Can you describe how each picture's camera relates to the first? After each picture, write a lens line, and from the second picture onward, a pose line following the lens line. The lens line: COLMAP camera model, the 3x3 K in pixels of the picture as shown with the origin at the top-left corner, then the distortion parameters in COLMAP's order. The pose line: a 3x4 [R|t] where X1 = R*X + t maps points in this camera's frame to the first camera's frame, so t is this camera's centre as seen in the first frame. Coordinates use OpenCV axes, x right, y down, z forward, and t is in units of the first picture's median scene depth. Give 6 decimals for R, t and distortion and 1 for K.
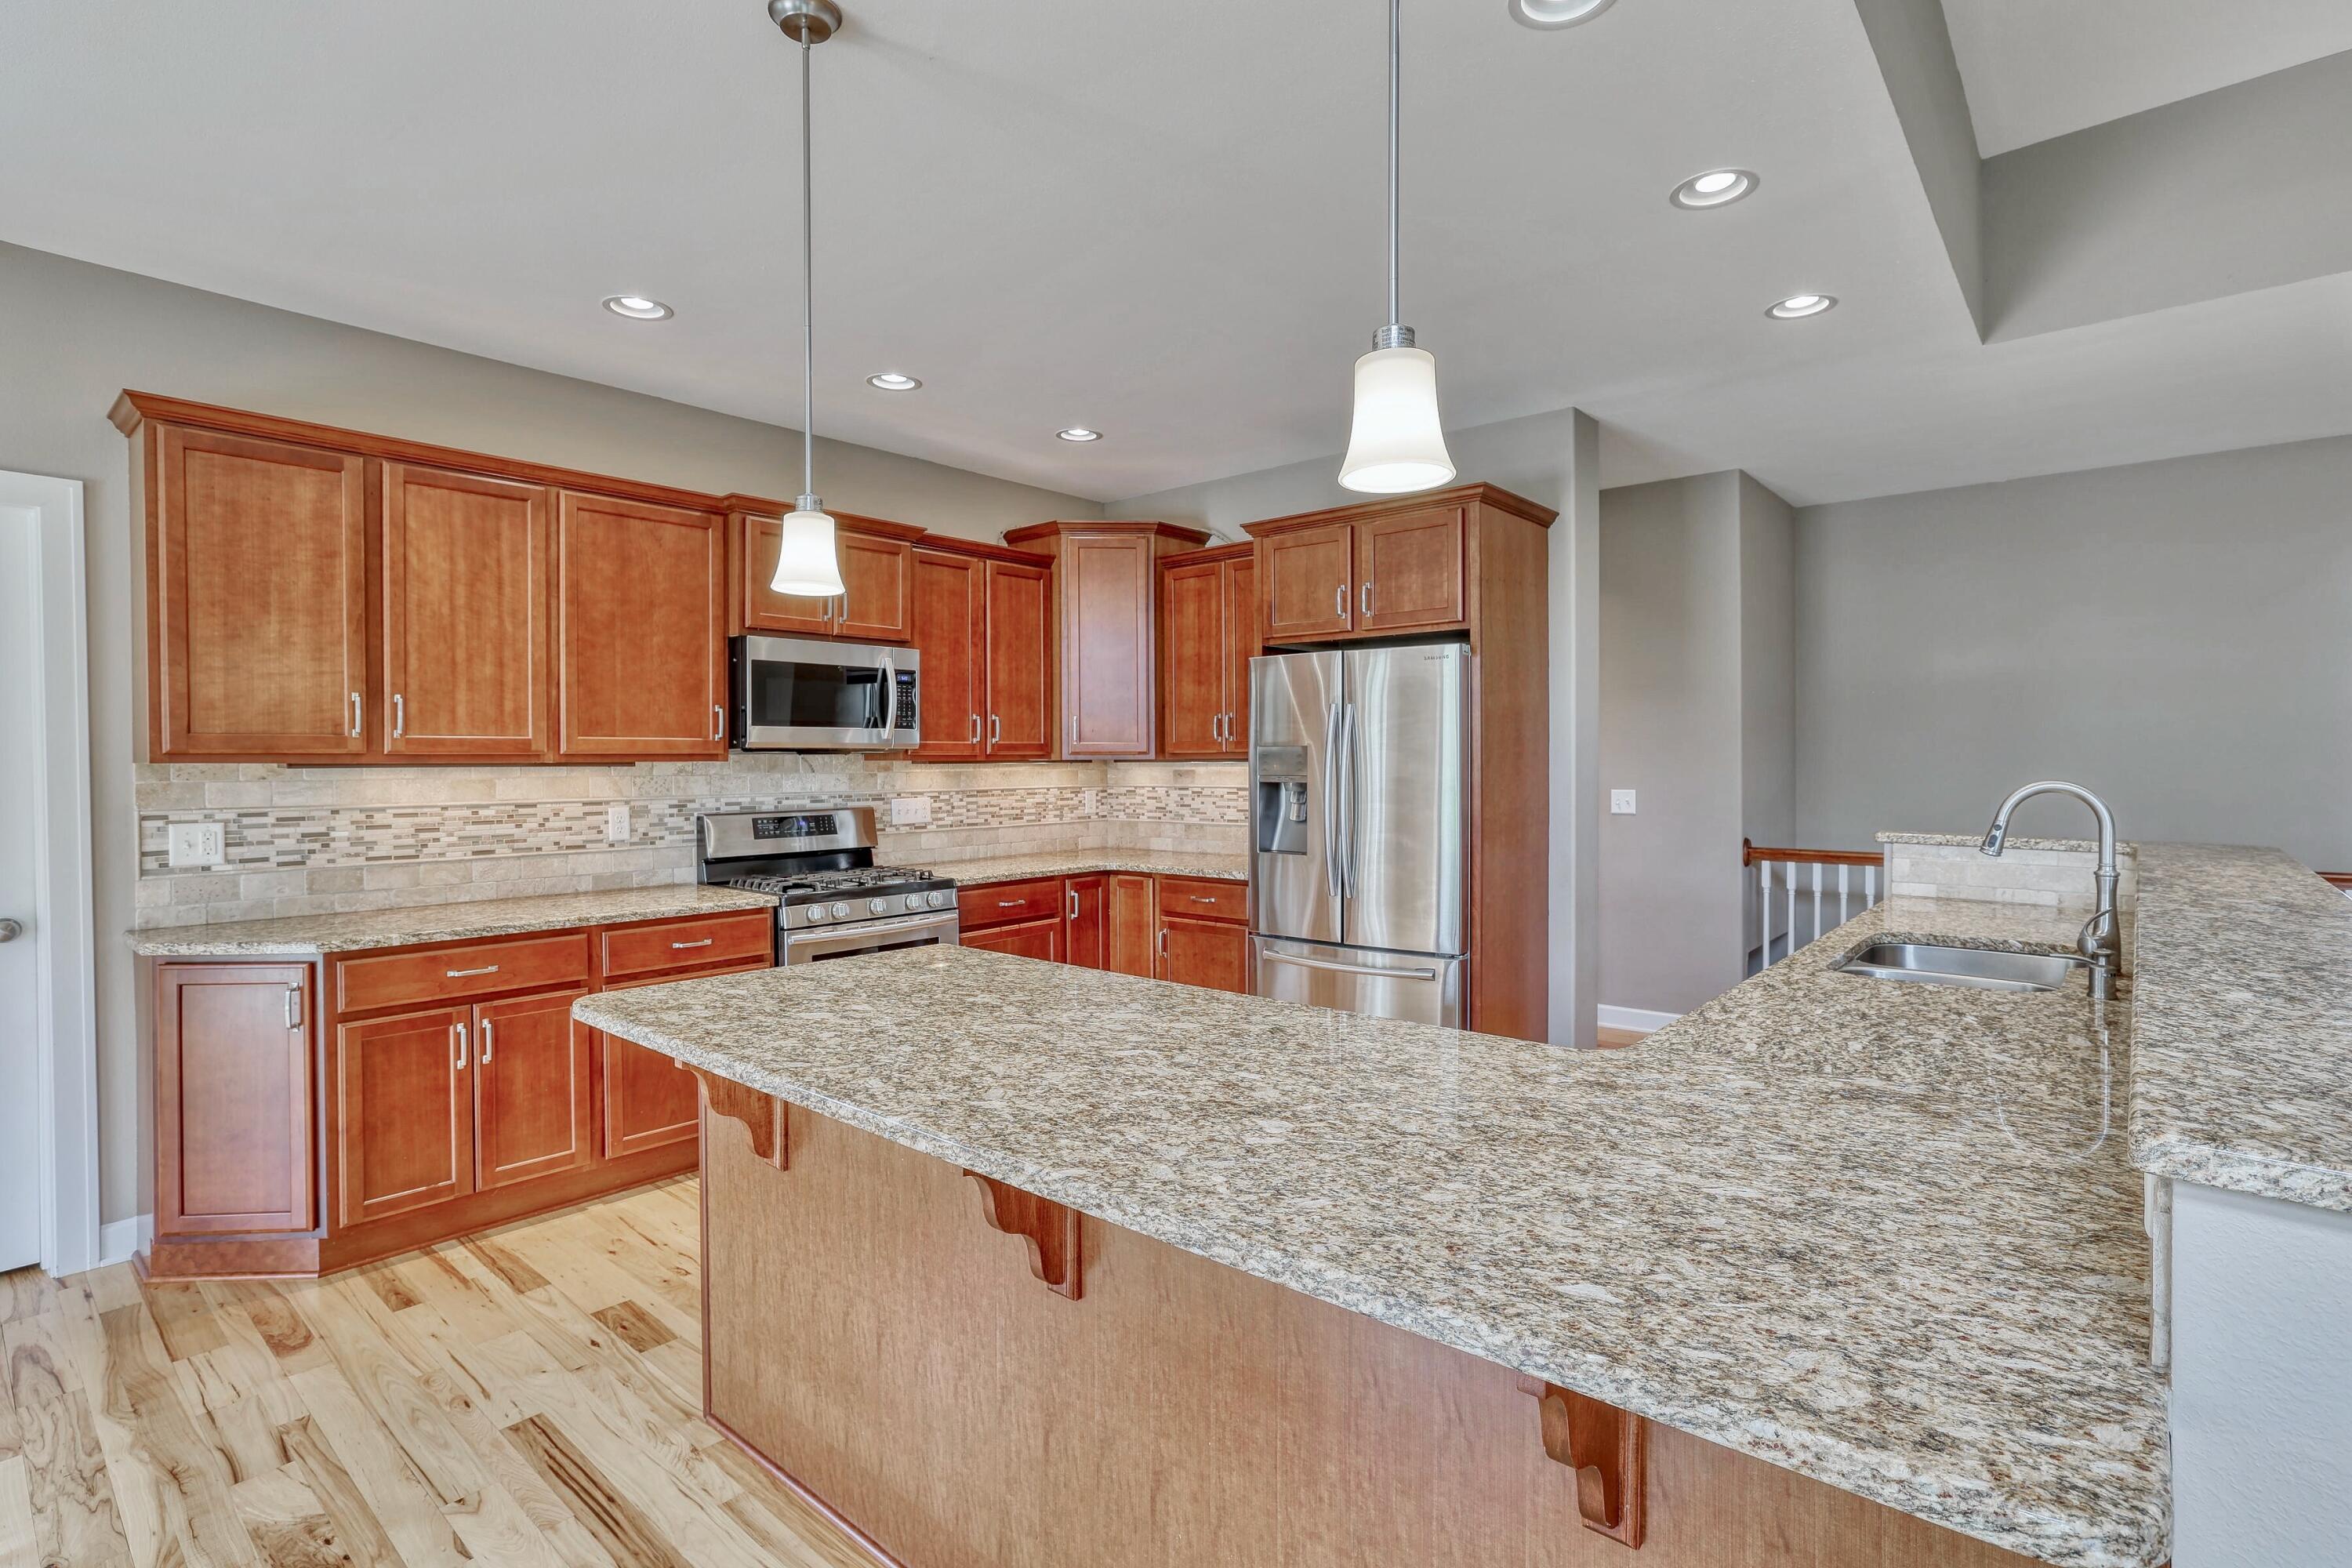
lens RADIAL K [[1115.4, 0, 1189.2], [0, 1115.4, 774.4], [0, 0, 1]] dist [-0.041583, 0.022507]
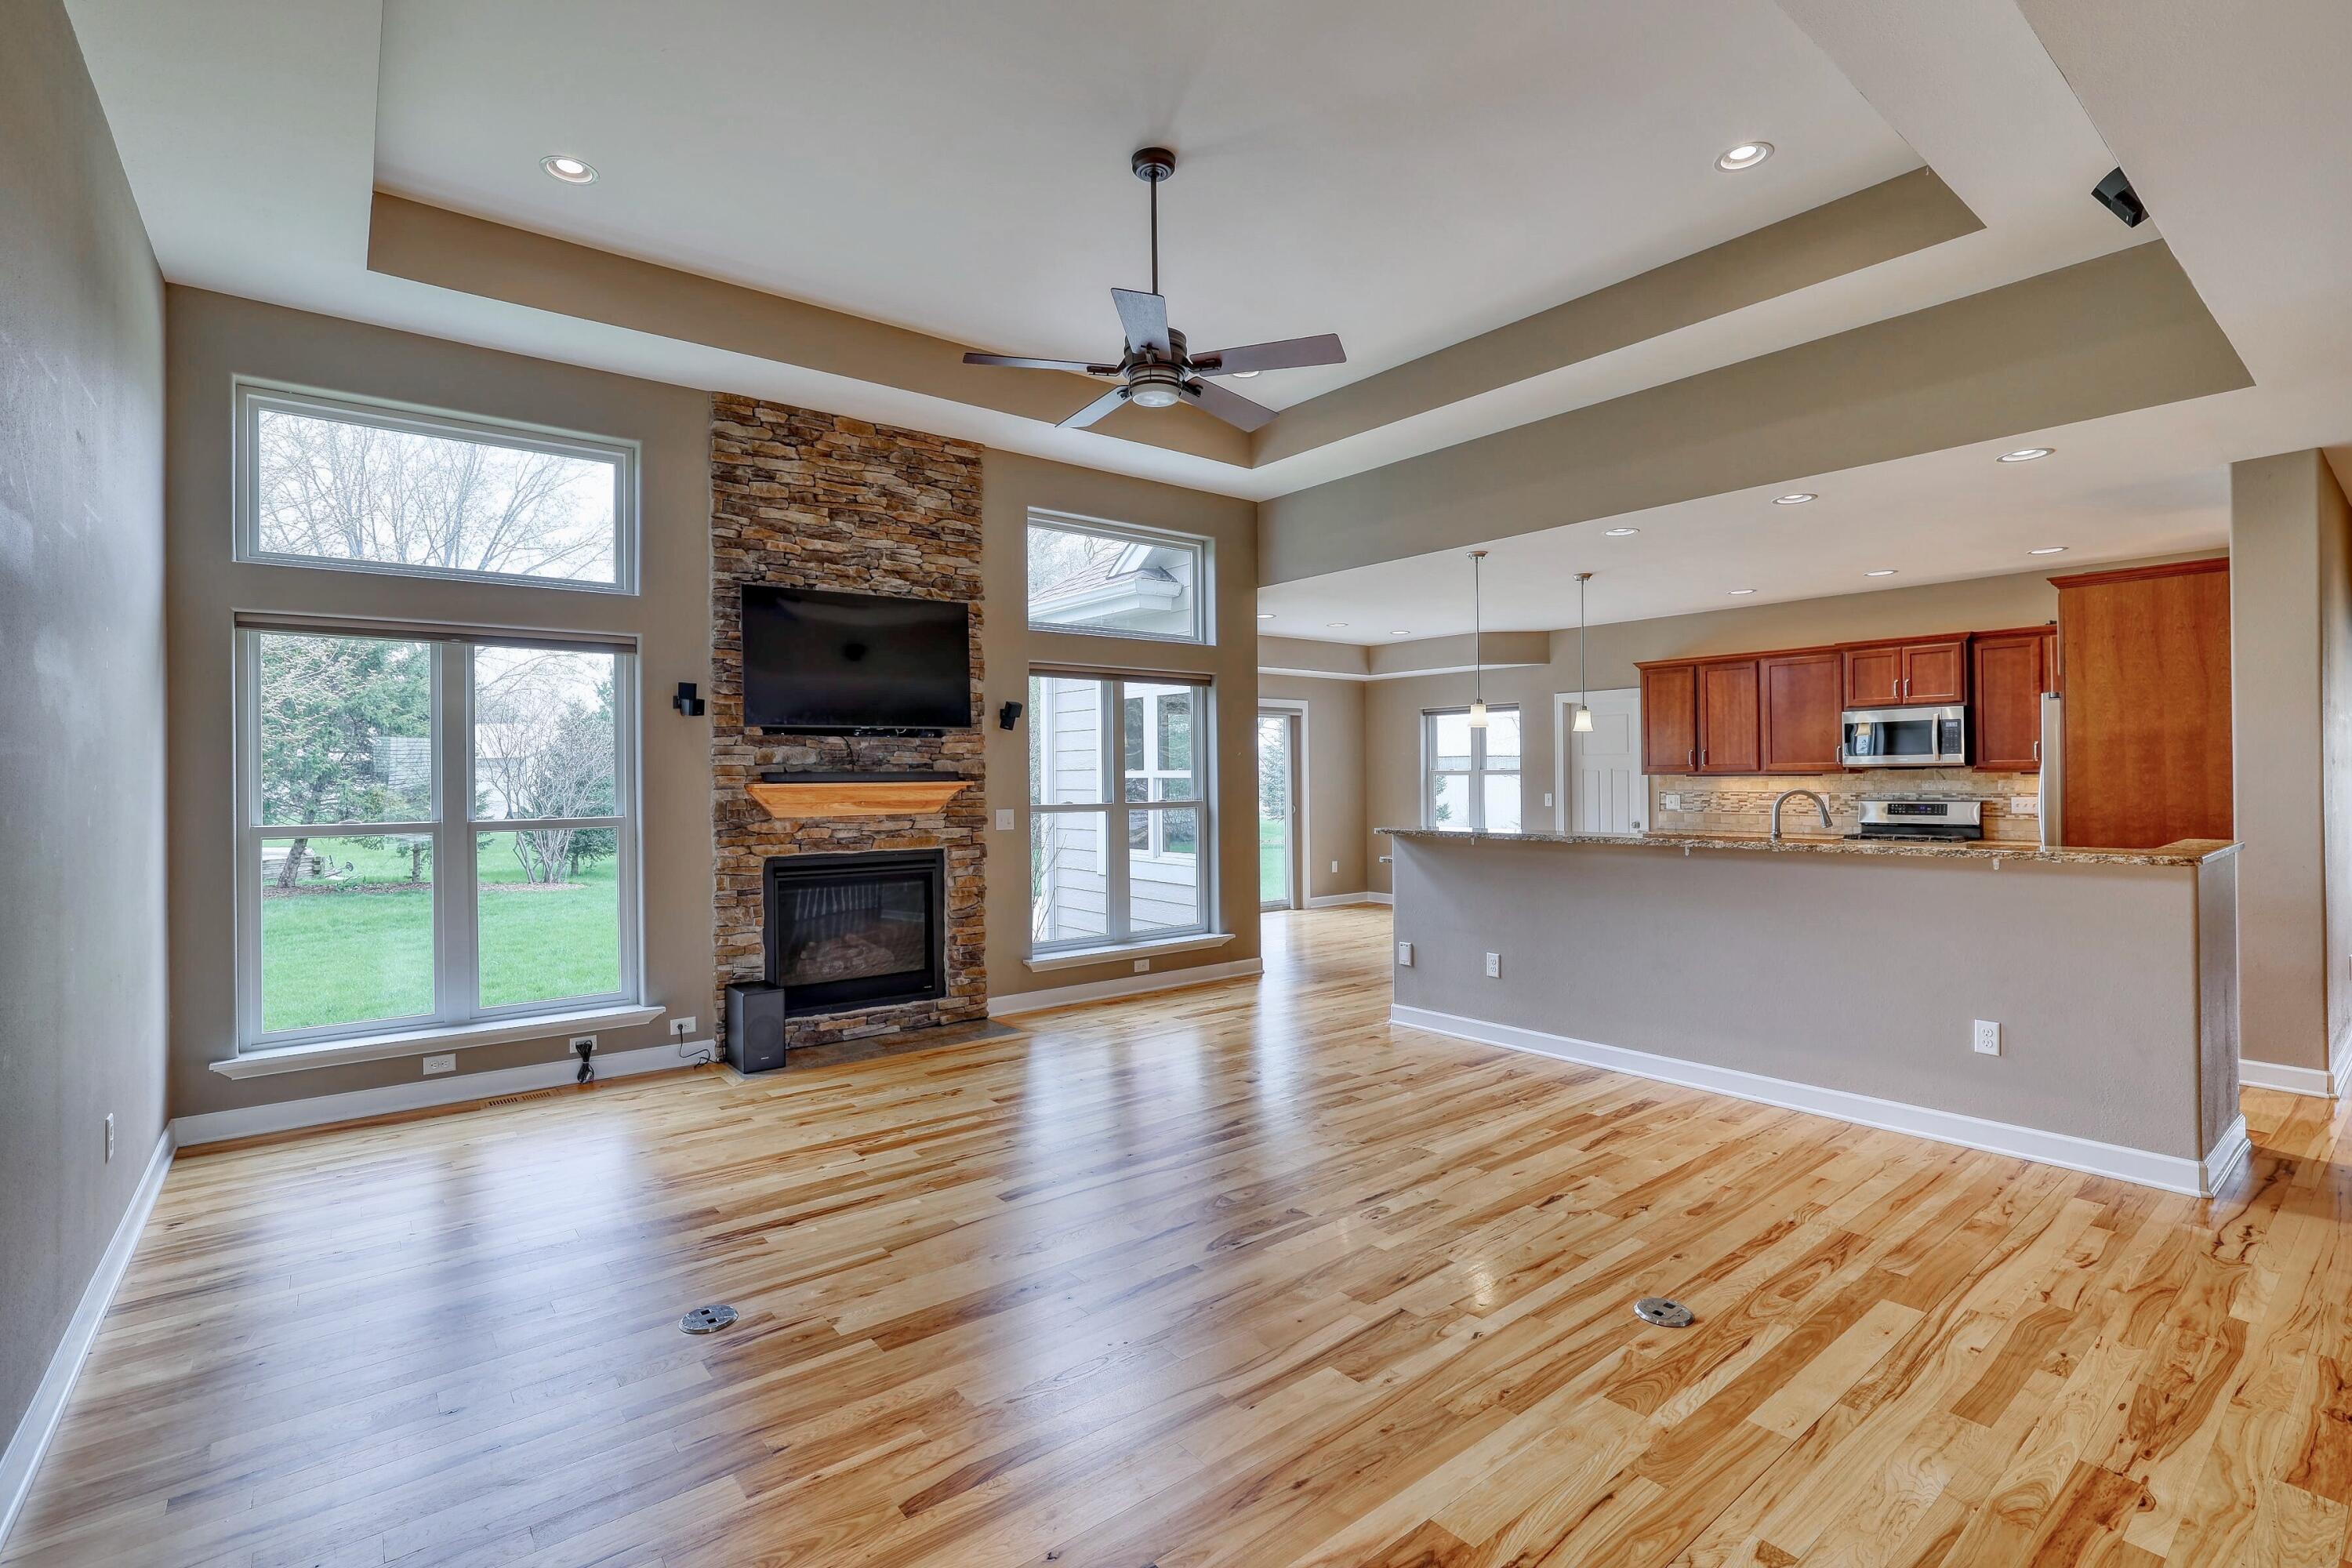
lens RADIAL K [[1074.7, 0, 1161.0], [0, 1074.7, 775.9], [0, 0, 1]] dist [-0.030517, 0.000354]
pose [[-0.191189, 0.004486, -0.981543, 1.989031], [-0.002793, 0.999983, 0.005115, -0.016494], [0.981549, 0.003719, -0.191174, 0.166770]]
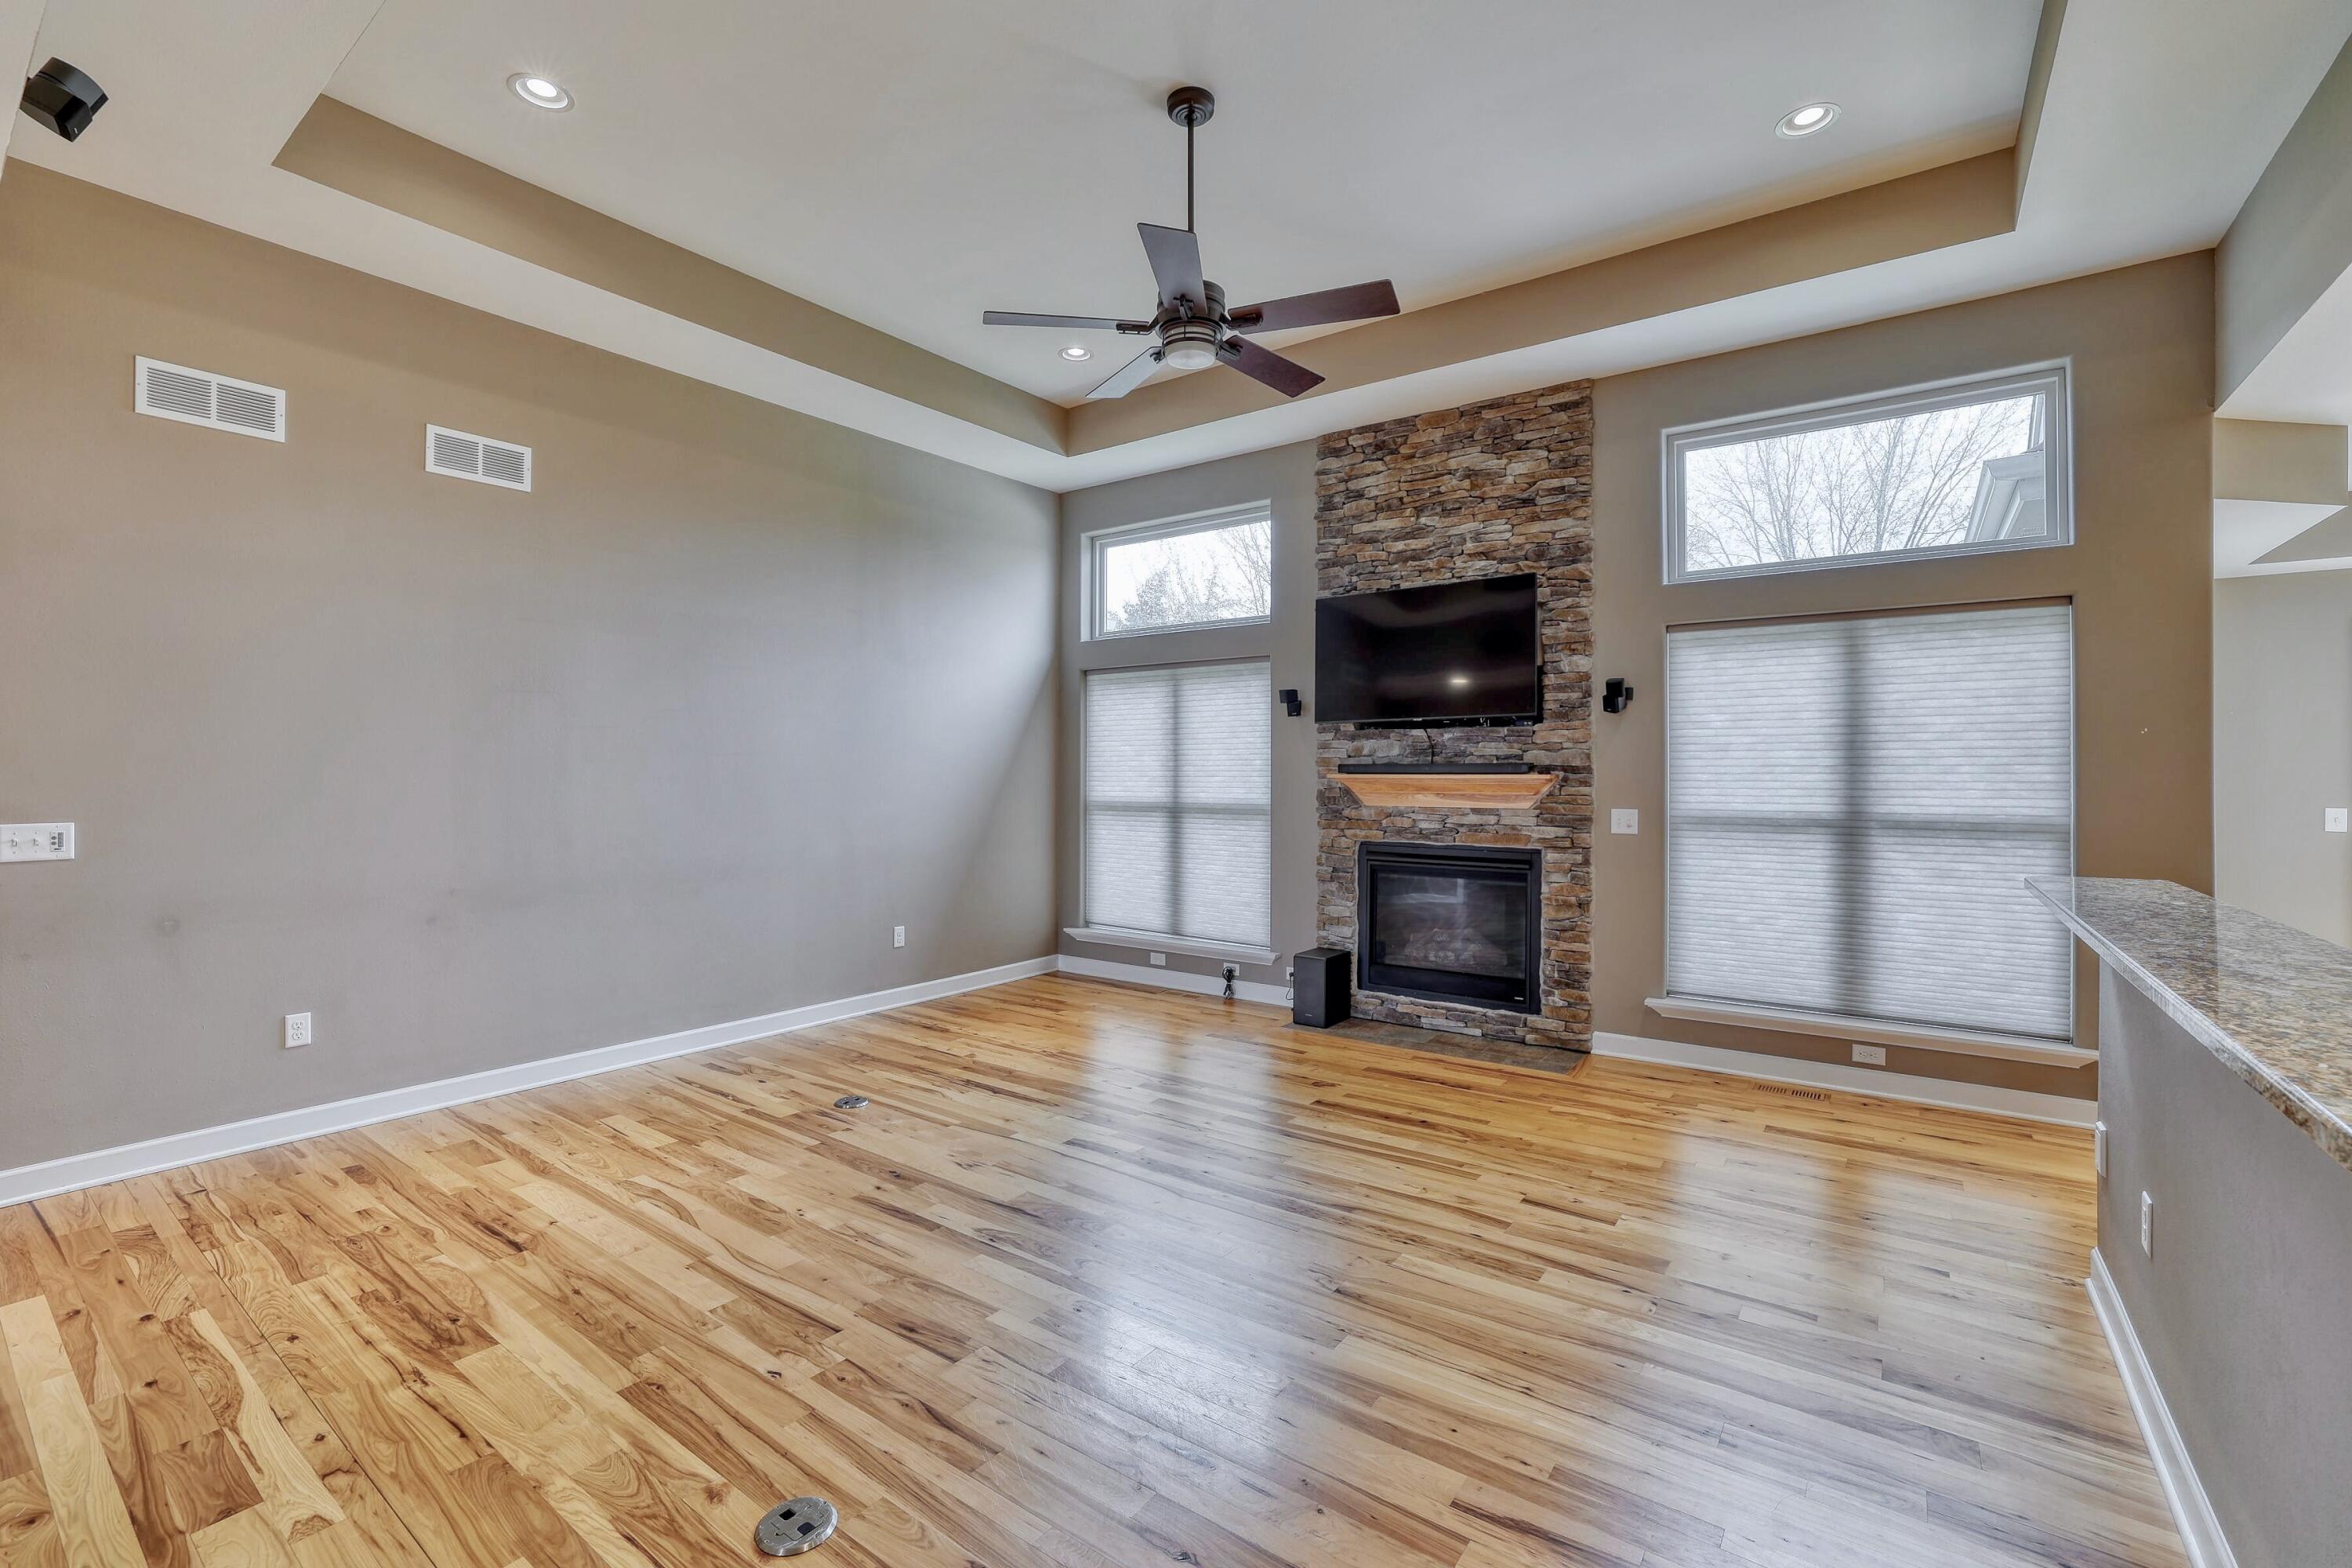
lens RADIAL K [[1021.2, 0, 1169.4], [0, 1021.2, 771.8], [0, 0, 1]] dist [-0.049732, 0.020717]
pose [[-0.997304, 0.000282, -0.073379, 1.001494], [-0.000600, 0.999928, 0.012004, -0.018605], [0.073377, 0.012016, -0.997232, 0.909284]]
